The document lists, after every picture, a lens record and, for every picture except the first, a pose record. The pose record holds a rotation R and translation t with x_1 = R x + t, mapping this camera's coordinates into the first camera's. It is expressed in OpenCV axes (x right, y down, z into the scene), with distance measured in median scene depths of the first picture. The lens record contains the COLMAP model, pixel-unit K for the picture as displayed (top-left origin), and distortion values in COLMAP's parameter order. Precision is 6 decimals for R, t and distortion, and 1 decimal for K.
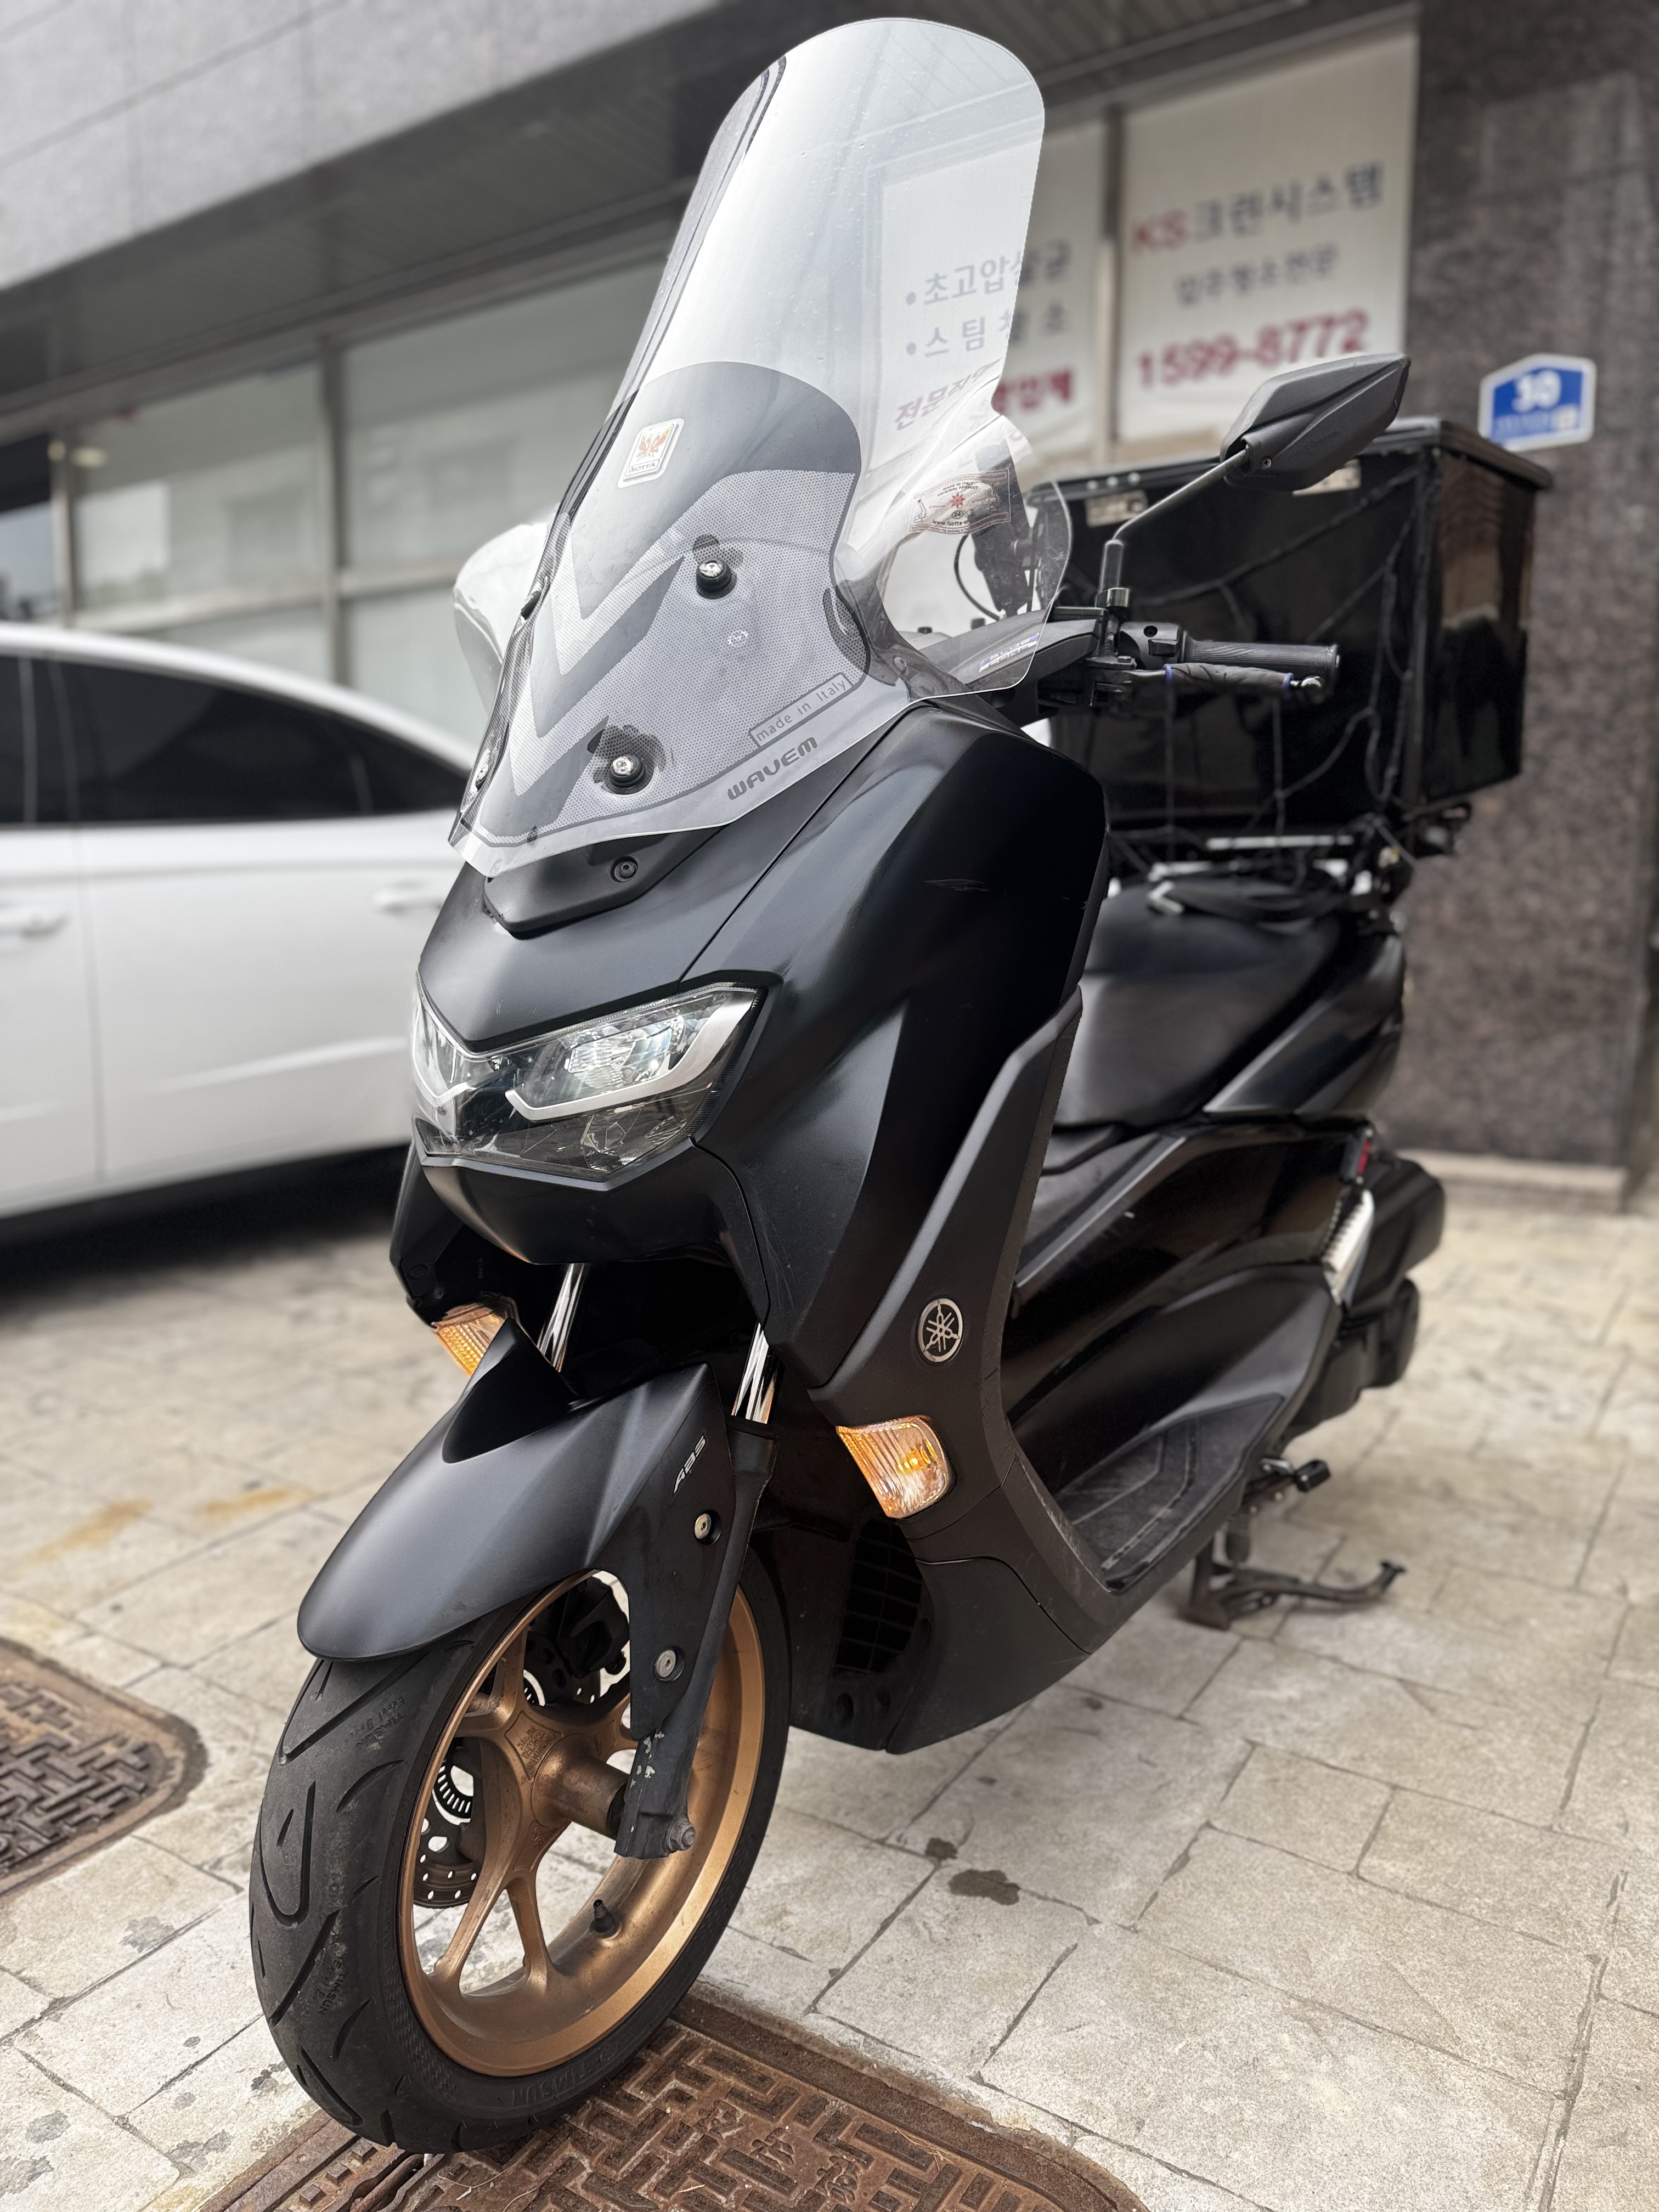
lens RADIAL K [[1571.4, 0, 824.5], [0, 1571.4, 1109.6], [0, 0, 1]] dist [0.007769, -0.014903]
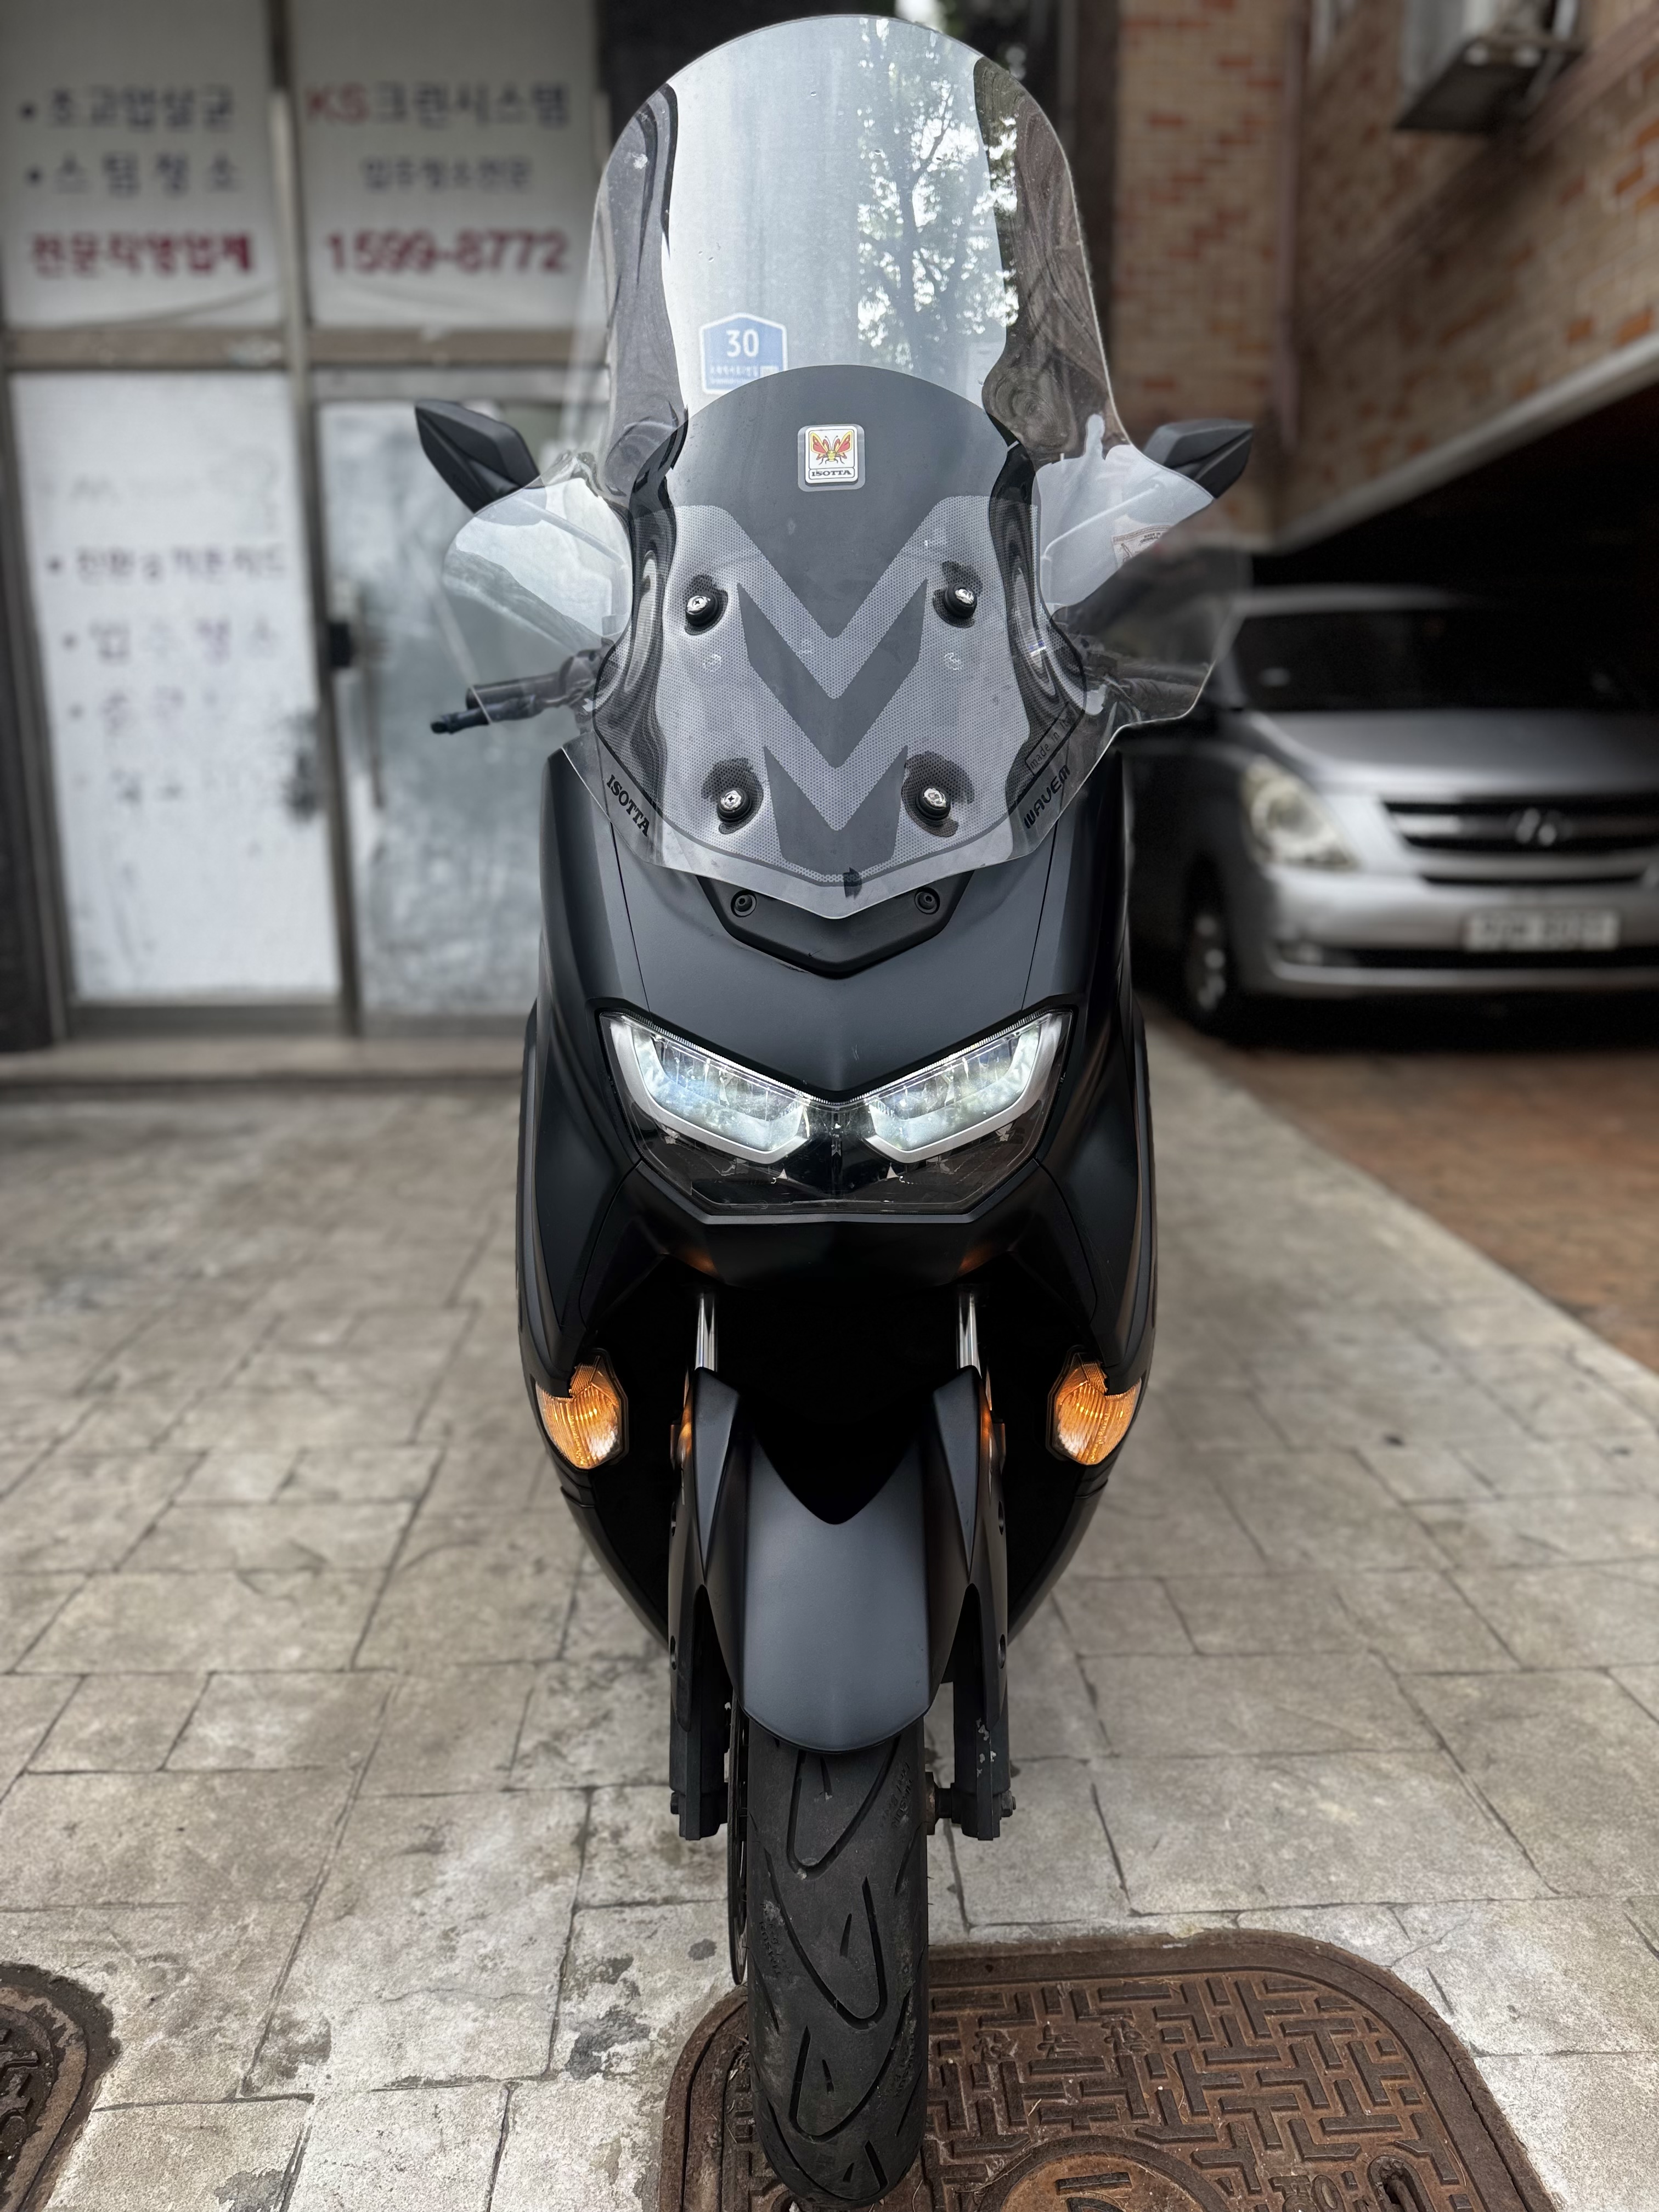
lens RADIAL K [[1571.4, 0, 822.8], [0, 1571.4, 1107.3], [0, 0, 1]] dist [0.007769, -0.014903]
pose [[0.815658, -0.130774, 0.563560, -0.183373], [0.091816, 0.991032, 0.097081, -0.030441], [-0.571202, -0.027441, 0.820351, 0.052237]]
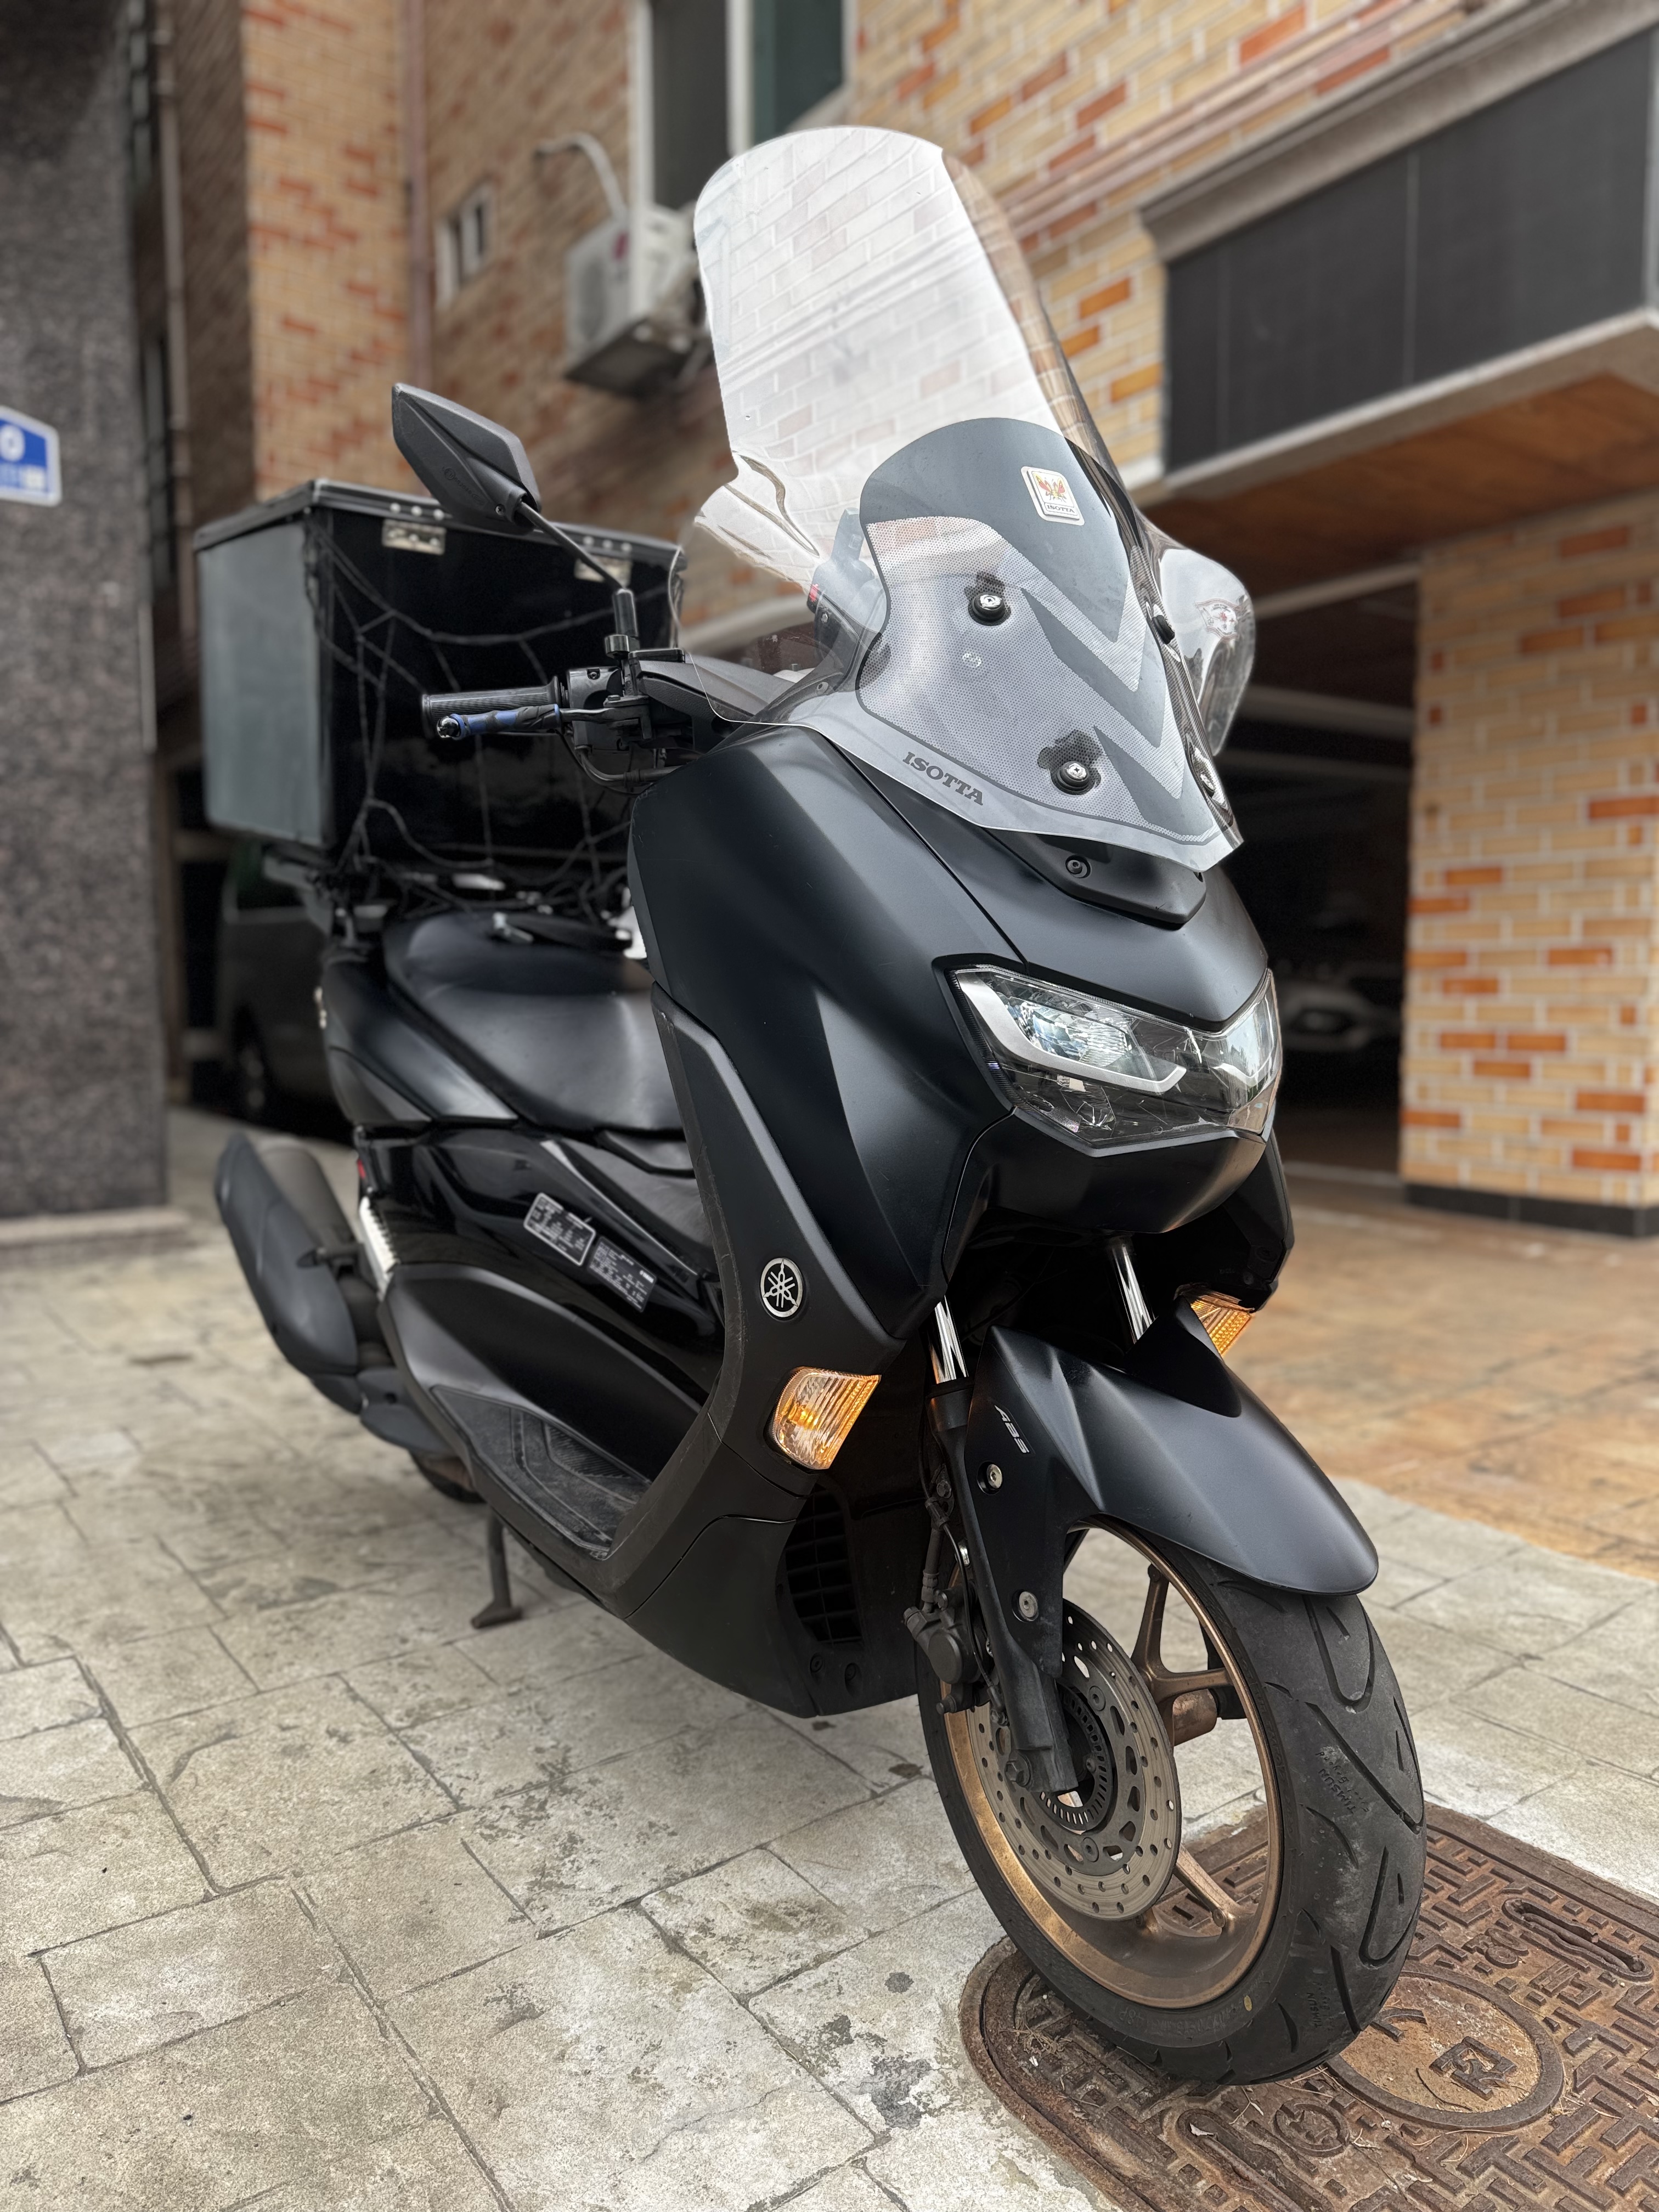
lens RADIAL K [[1571.4, 0, 814.2], [0, 1571.4, 1110.6], [0, 0, 1]] dist [0.007769, -0.014903]
pose [[0.352845, -0.085359, 0.931780, -0.318865], [0.127830, 0.990891, 0.042367, -0.015390], [-0.926909, 0.104161, 0.360542, 0.207524]]
